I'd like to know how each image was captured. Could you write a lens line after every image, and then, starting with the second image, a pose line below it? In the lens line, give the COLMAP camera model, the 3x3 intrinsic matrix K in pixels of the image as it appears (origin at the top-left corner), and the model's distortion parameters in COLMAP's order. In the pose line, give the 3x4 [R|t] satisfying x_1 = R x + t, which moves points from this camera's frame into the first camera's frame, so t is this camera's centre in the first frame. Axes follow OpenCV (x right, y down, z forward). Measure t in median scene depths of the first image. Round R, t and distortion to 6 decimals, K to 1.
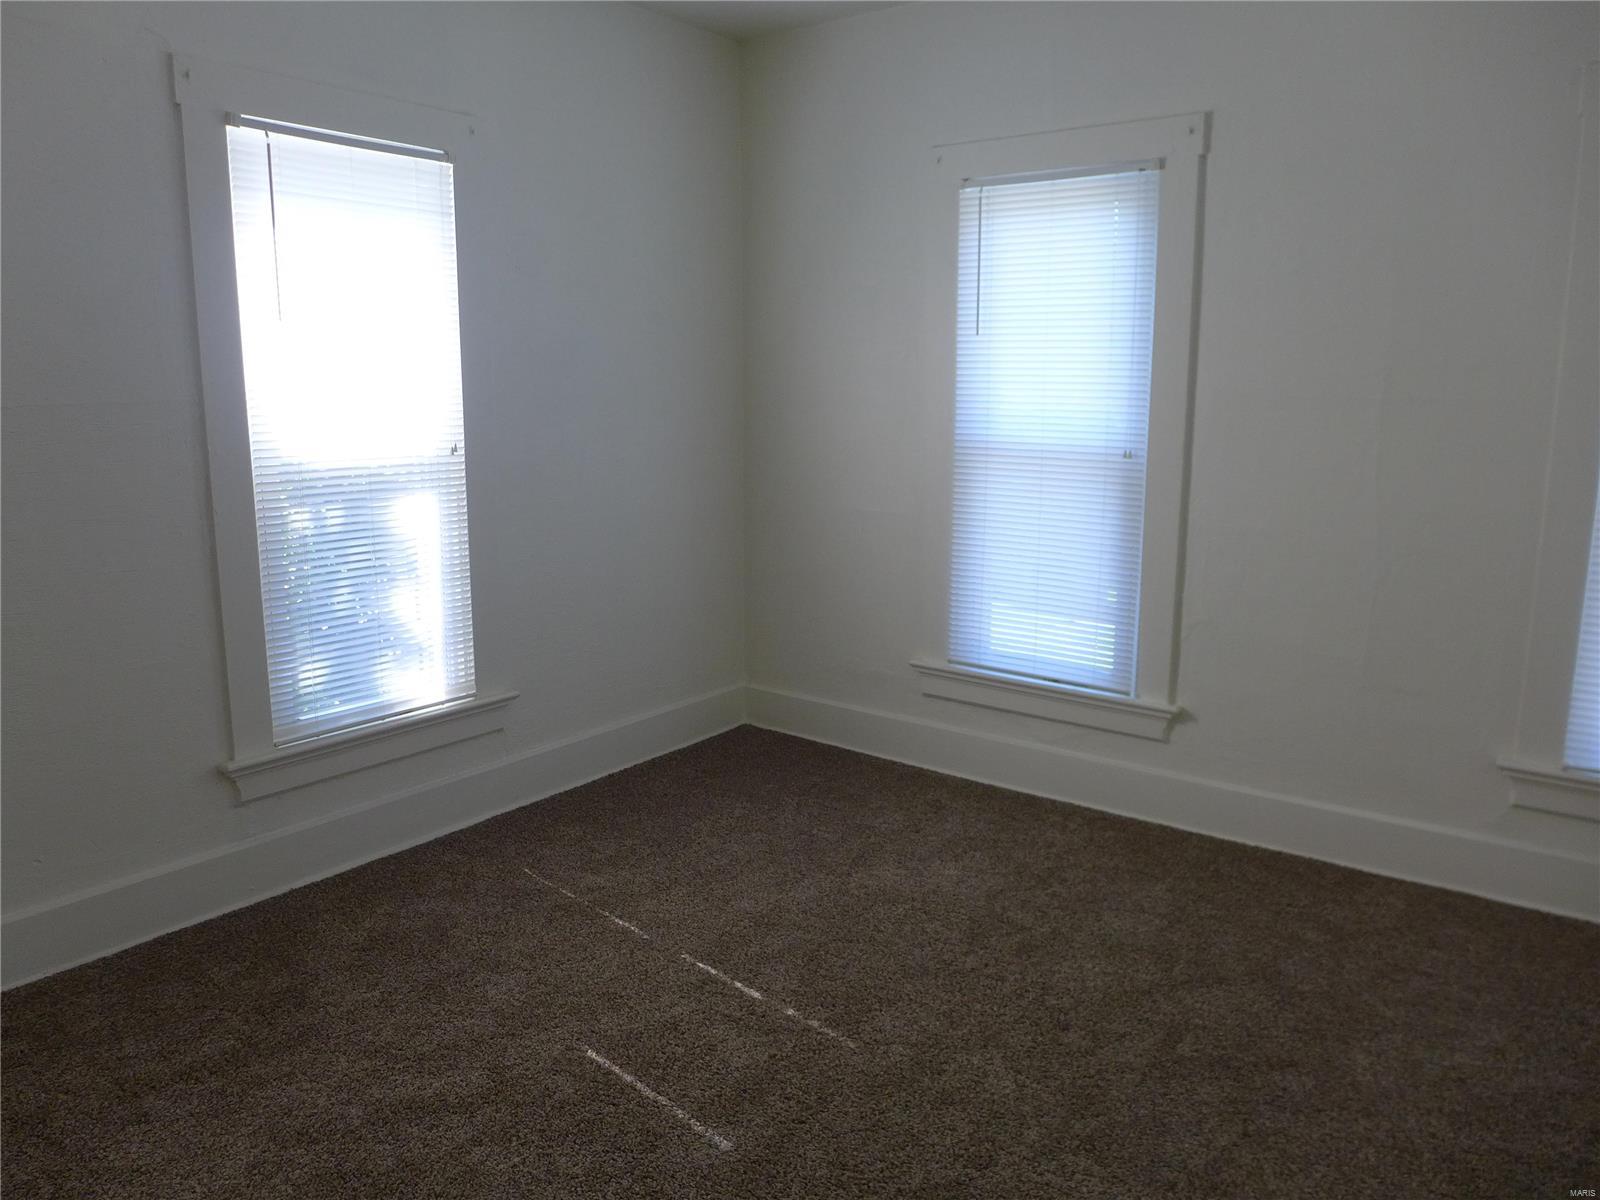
lens RADIAL K [[1186.6, 0, 800.0], [0, 1186.6, 600.0], [0, 0, 1]] dist [-0.060303, 0.035021]
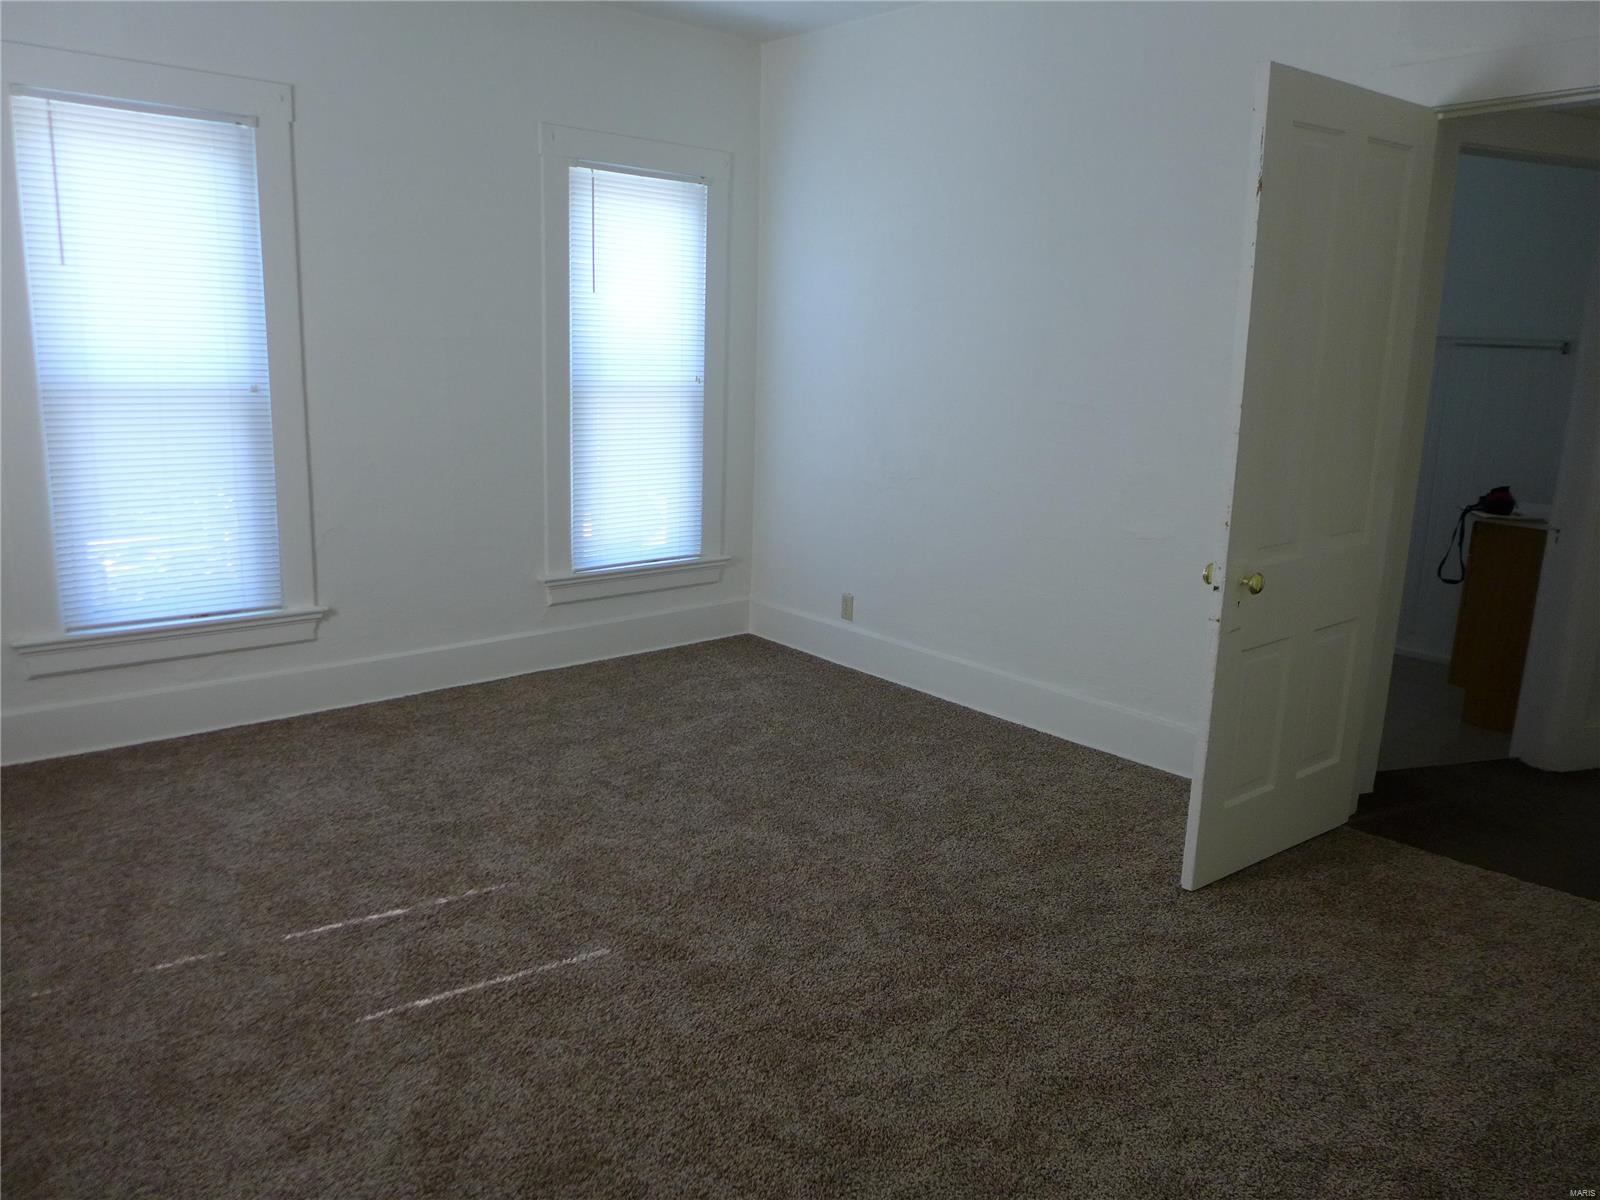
lens RADIAL K [[1186.6, 0, 800.0], [0, 1186.6, 600.0], [0, 0, 1]] dist [-0.060303, 0.035021]
pose [[0.167274, -0.204449, 0.964479, -0.723904], [0.150456, 0.972098, 0.179970, -0.053096], [-0.974362, 0.115007, 0.193368, 0.327680]]
